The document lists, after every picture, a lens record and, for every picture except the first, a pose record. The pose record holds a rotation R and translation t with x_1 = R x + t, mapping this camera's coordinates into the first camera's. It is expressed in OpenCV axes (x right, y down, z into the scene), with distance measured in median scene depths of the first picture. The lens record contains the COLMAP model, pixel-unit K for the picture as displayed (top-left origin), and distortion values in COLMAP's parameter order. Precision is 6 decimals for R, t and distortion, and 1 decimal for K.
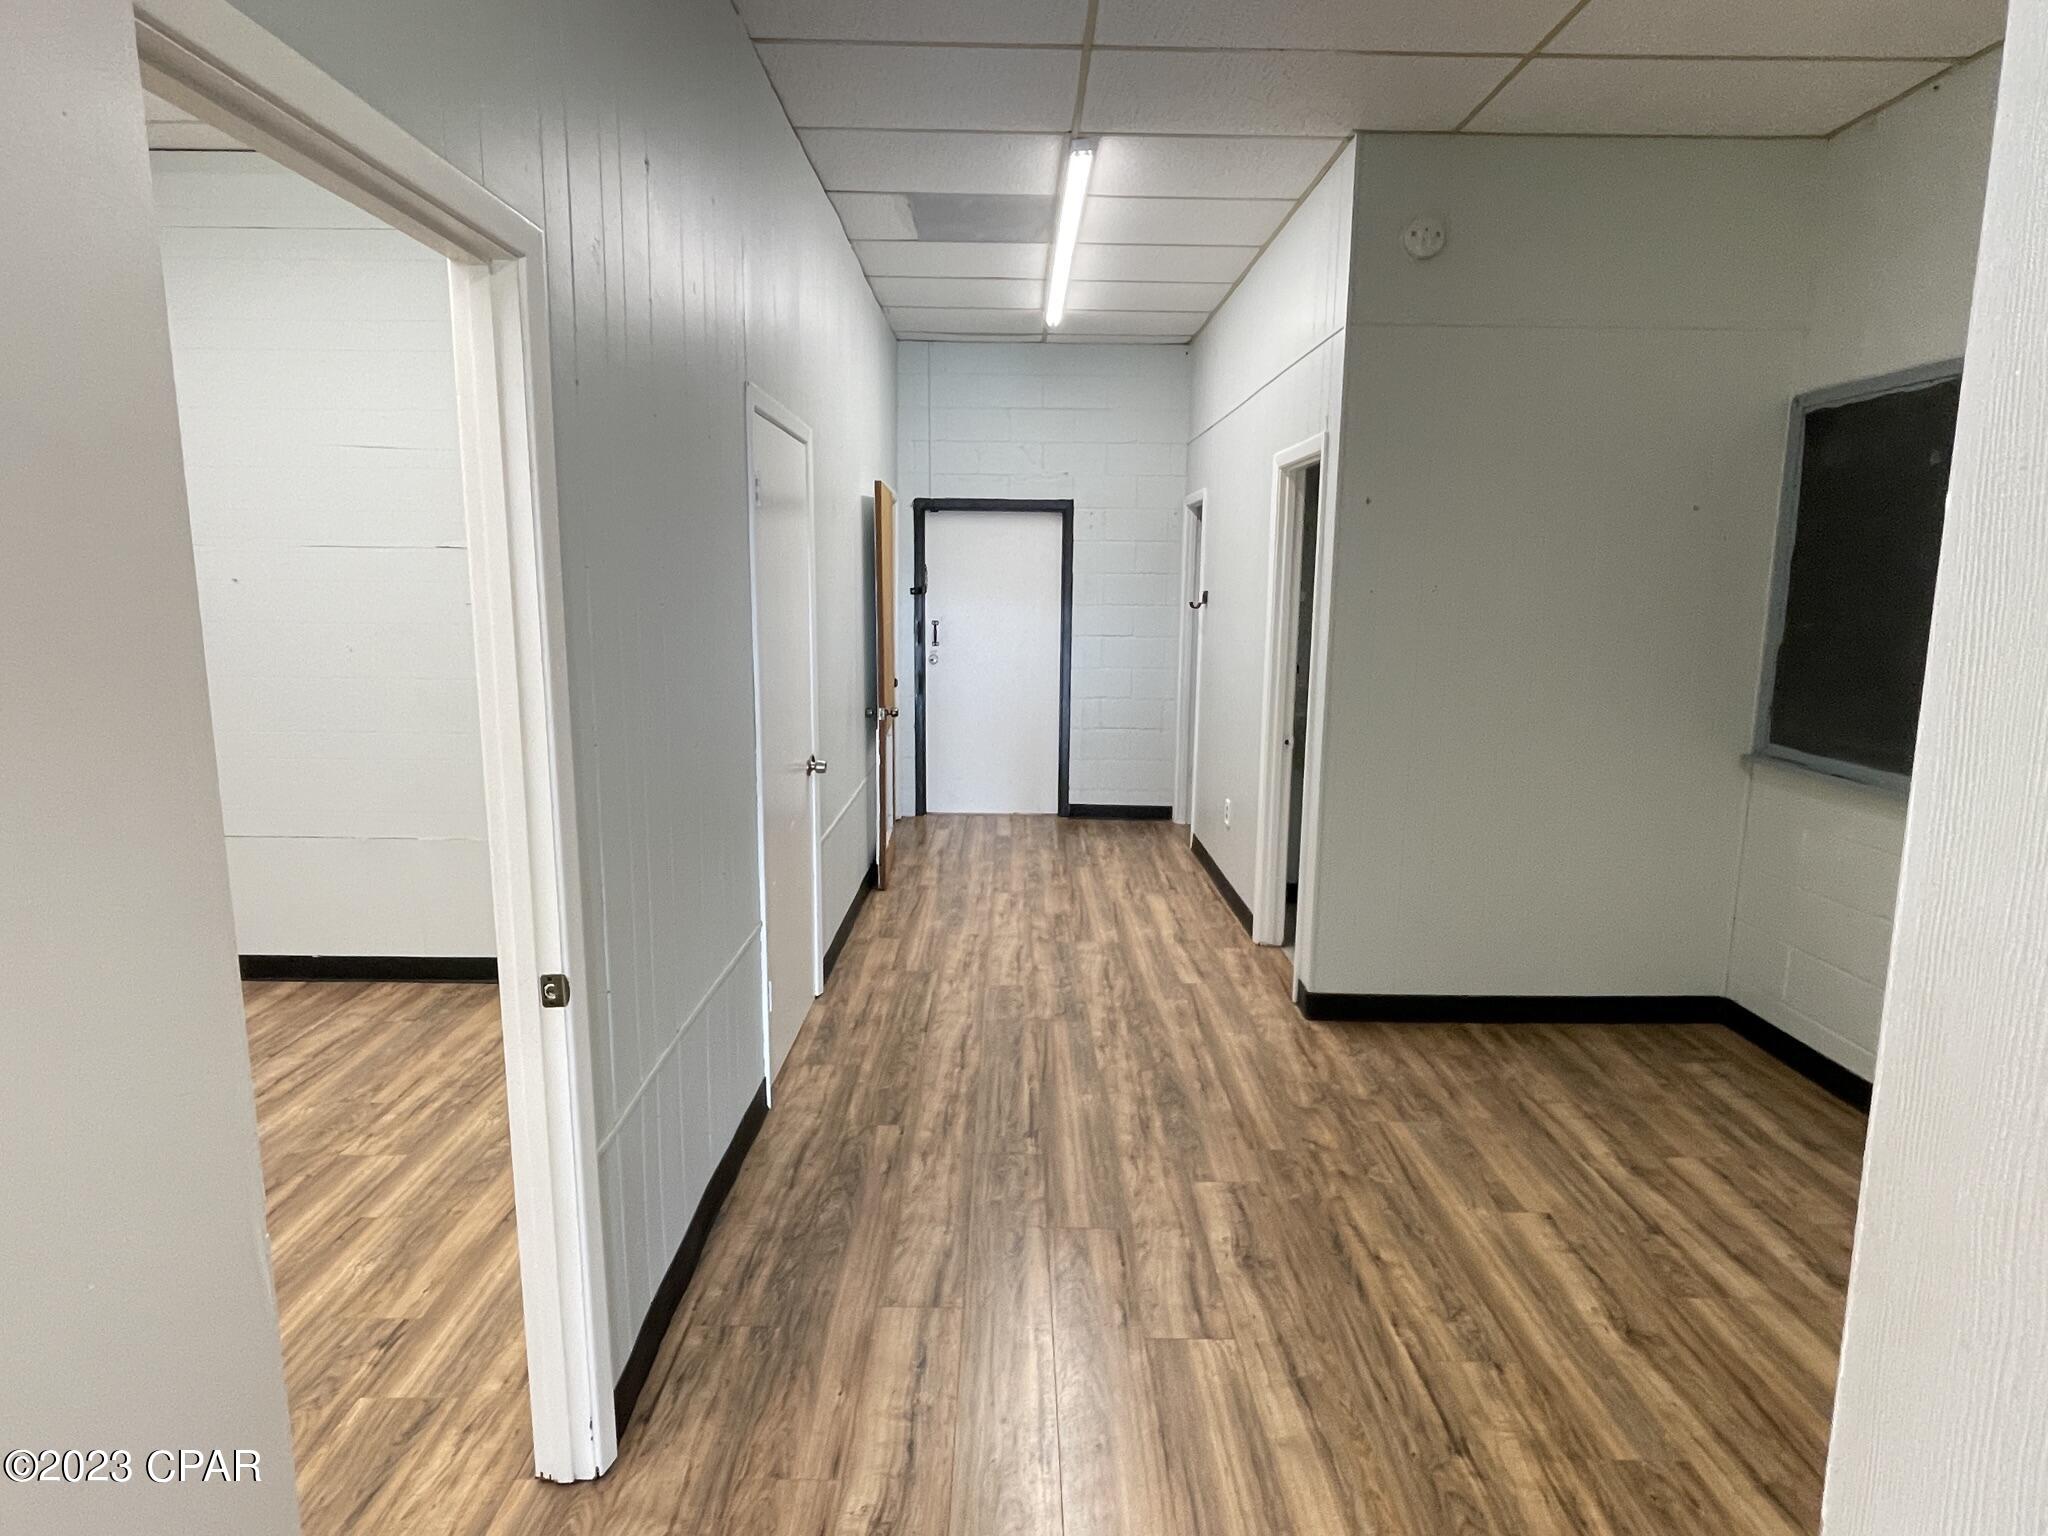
lens RADIAL K [[1121.2, 0, 1022.4], [0, 1121.2, 756.3], [0, 0, 1]] dist [-0.006719, 0.004736]
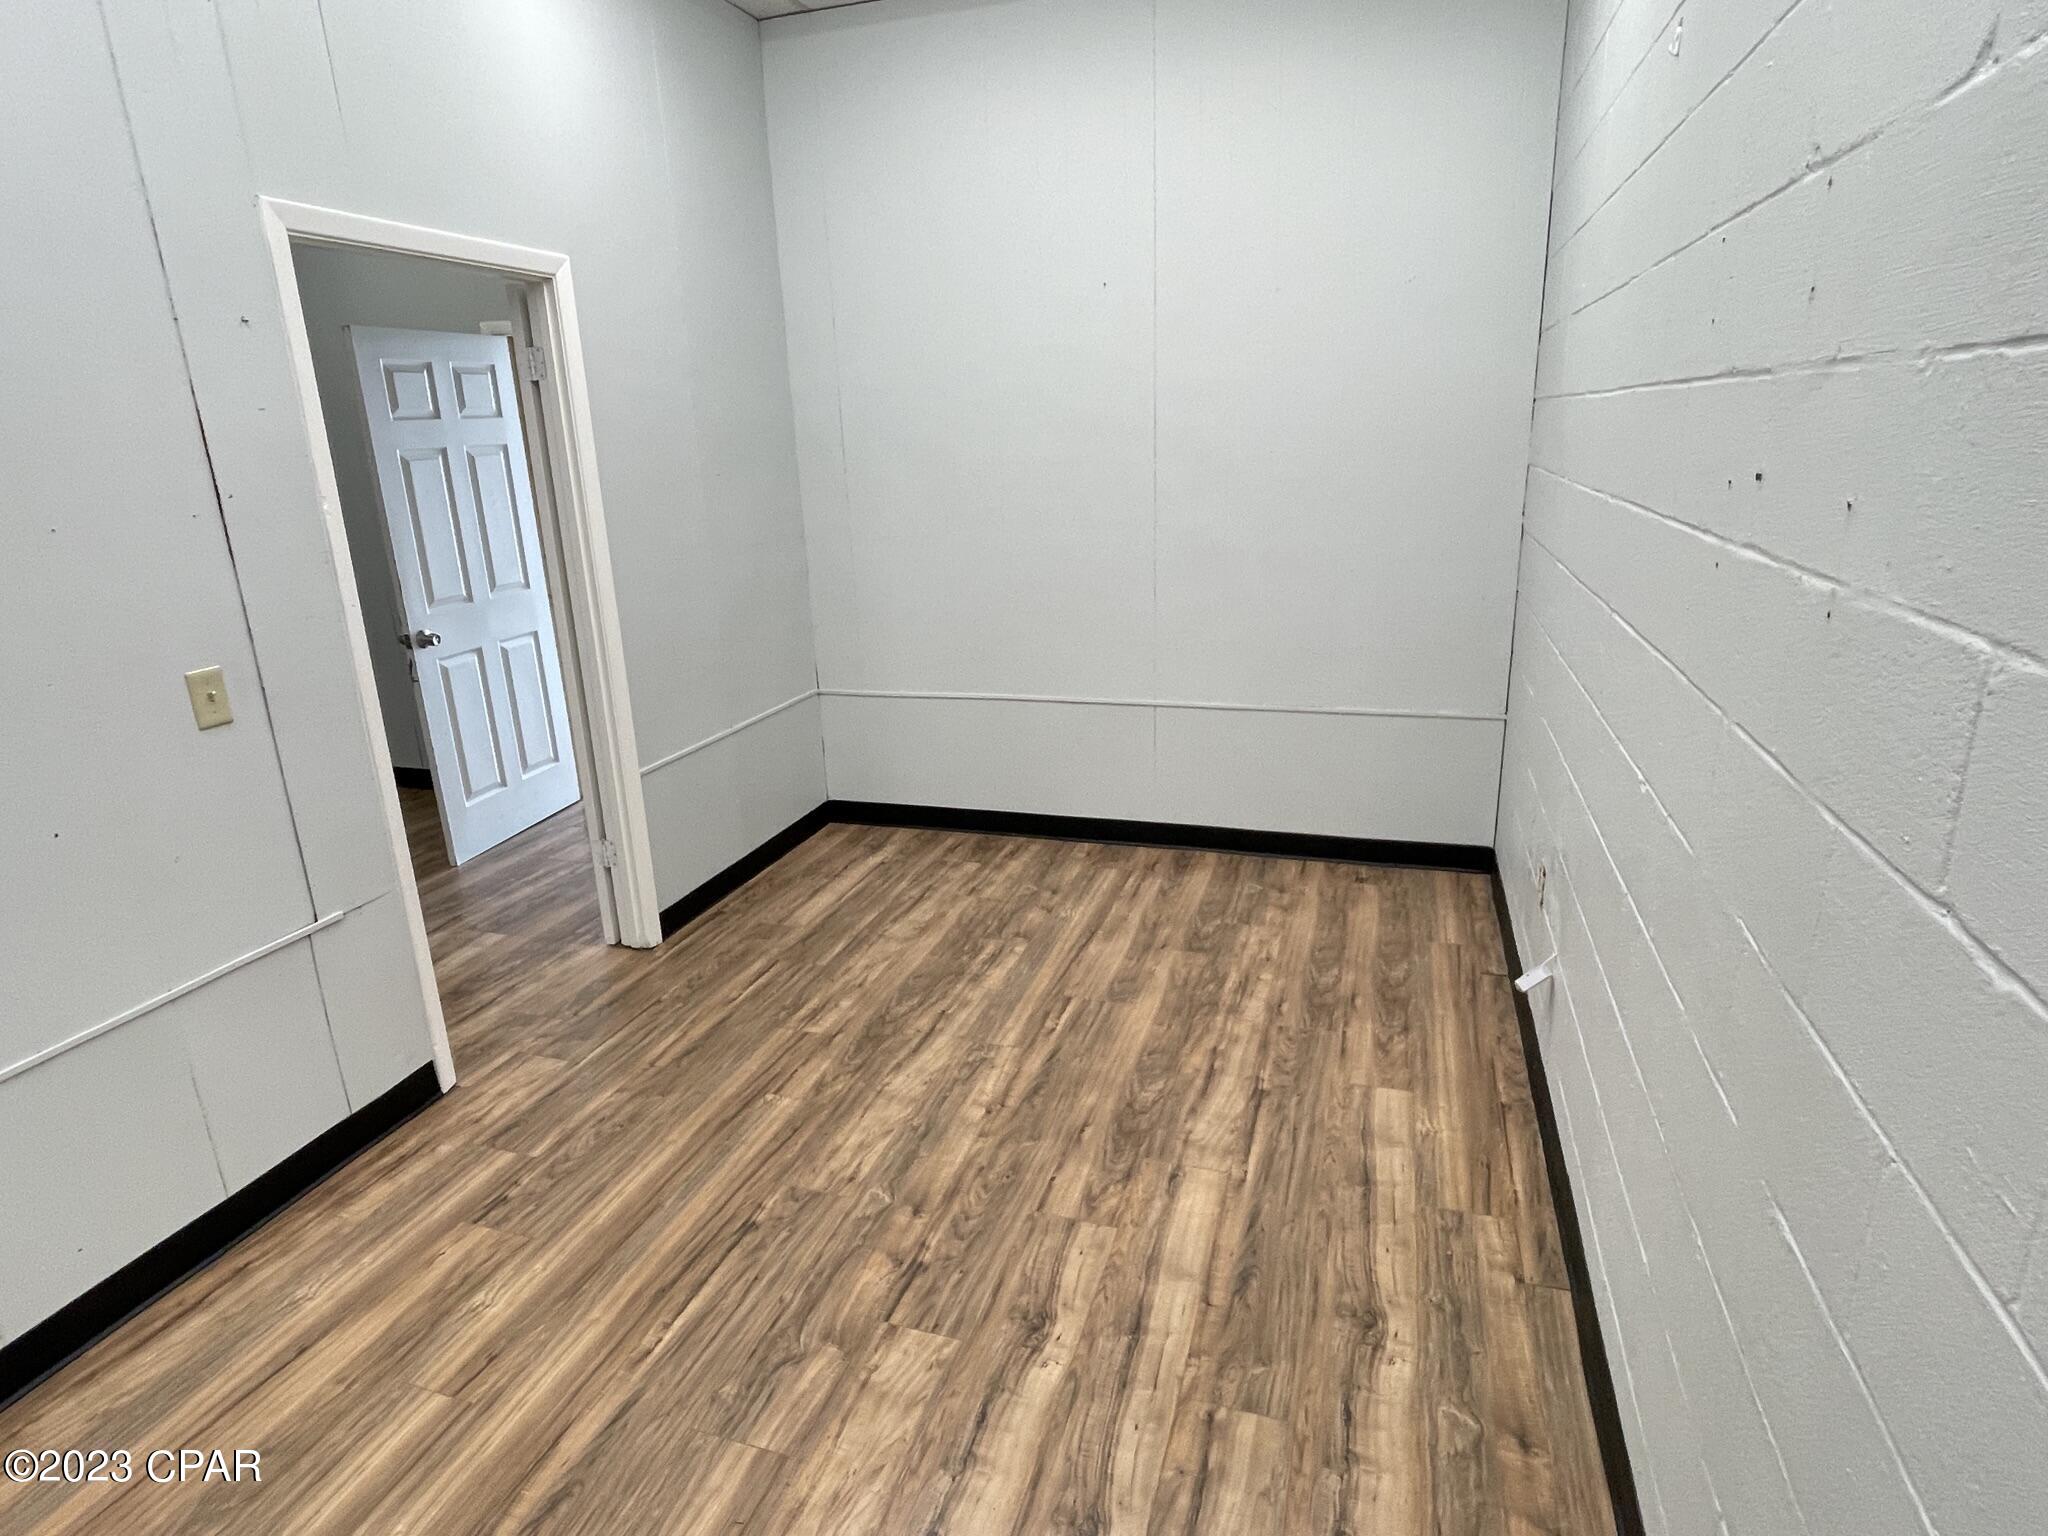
lens RADIAL K [[1121.2, 0, 1021.8], [0, 1121.2, 778.8], [0, 0, 1]] dist [-0.006719, 0.004736]
pose [[-0.948791, -0.064039, 0.309347, -0.163726], [0.083176, 0.894045, 0.440188, -0.031182], [-0.304759, 0.443377, -0.842935, 0.191500]]
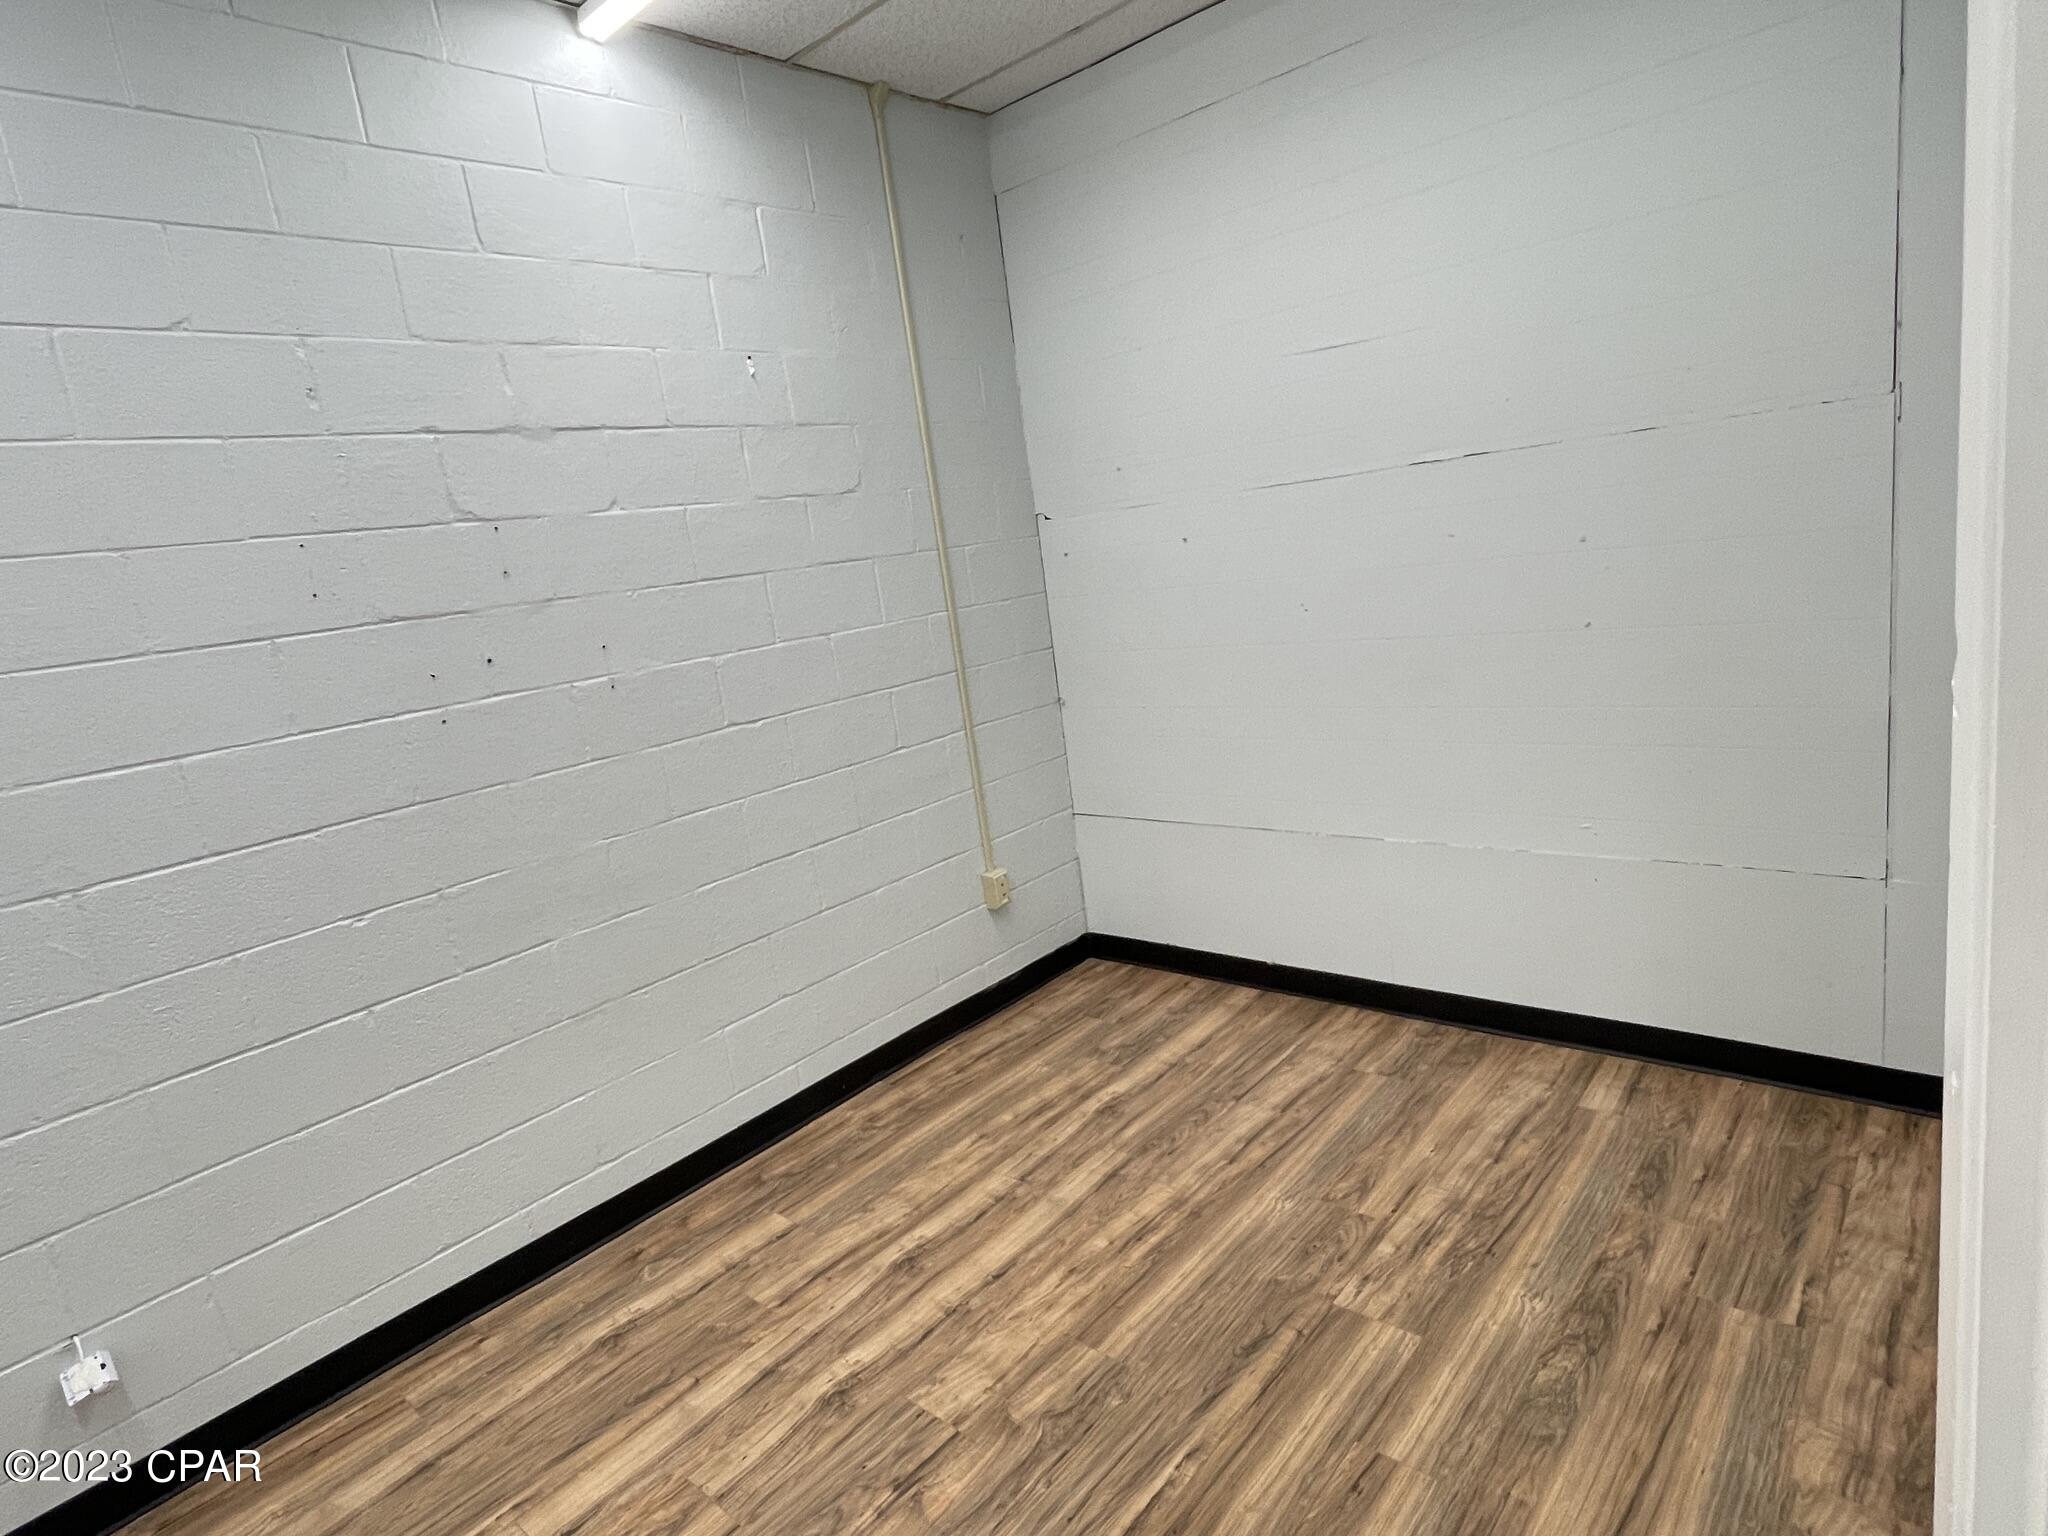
lens RADIAL K [[1121.2, 0, 1020.1], [0, 1121.2, 784.7], [0, 0, 1]] dist [-0.006719, 0.004736]
pose [[0.738350, 0.039581, -0.673255, -0.044845], [0.028142, 0.995599, 0.089395, -0.009537], [0.673830, -0.084951, 0.733987, 0.055684]]
